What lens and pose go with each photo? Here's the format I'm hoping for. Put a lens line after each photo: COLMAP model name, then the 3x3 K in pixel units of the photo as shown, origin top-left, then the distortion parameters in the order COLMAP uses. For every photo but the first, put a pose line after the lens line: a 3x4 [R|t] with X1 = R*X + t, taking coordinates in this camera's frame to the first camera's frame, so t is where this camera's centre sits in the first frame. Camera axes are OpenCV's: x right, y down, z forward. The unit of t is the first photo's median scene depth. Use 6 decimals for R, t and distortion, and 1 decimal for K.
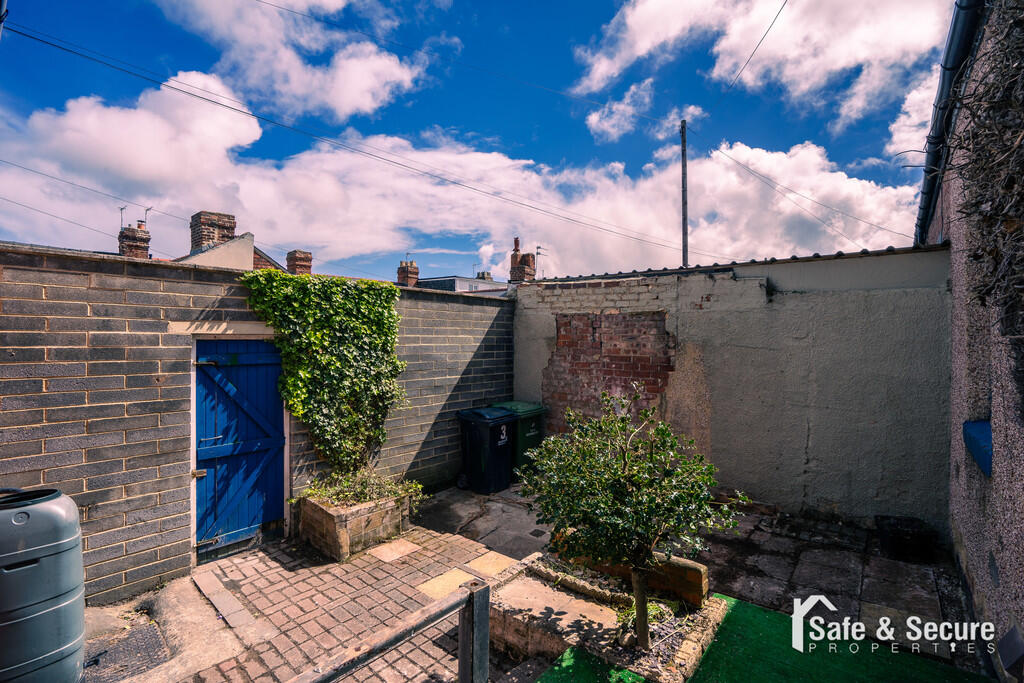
lens RADIAL K [[454.7, 0, 510.5], [0, 454.7, 336.6], [0, 0, 1]] dist [-0.032310, 0.000528]
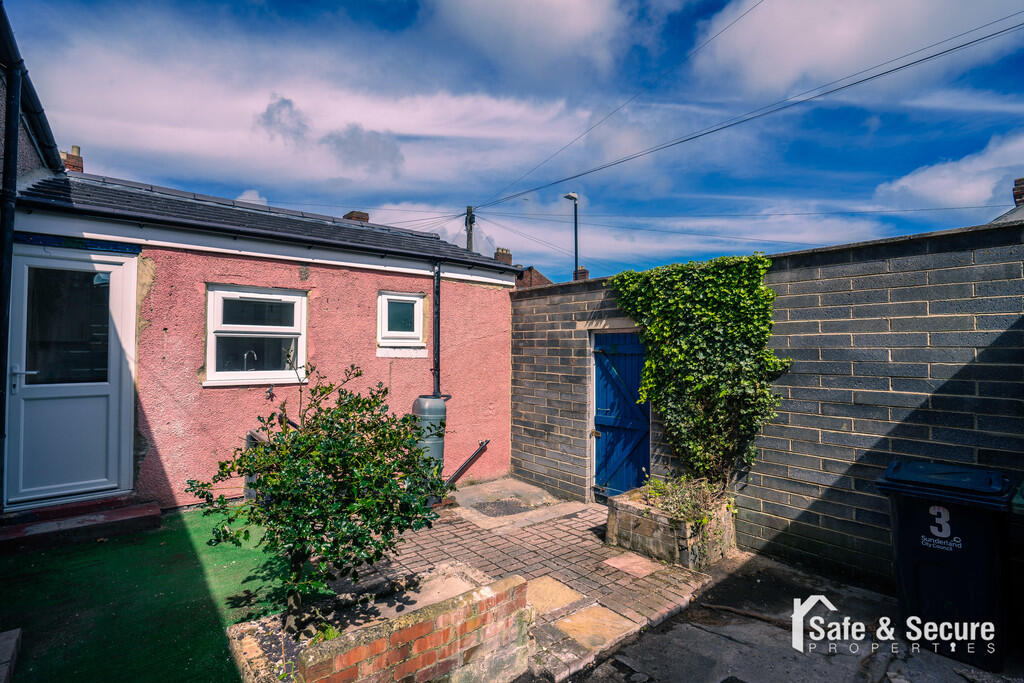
lens RADIAL K [[454.7, 0, 510.5], [0, 454.7, 336.6], [0, 0, 1]] dist [-0.032310, 0.000528]
pose [[-0.136313, -0.030726, -0.990189, 0.671783], [0.001541, 0.999511, -0.031227, 0.055881], [0.990665, -0.005782, -0.136199, 0.897352]]
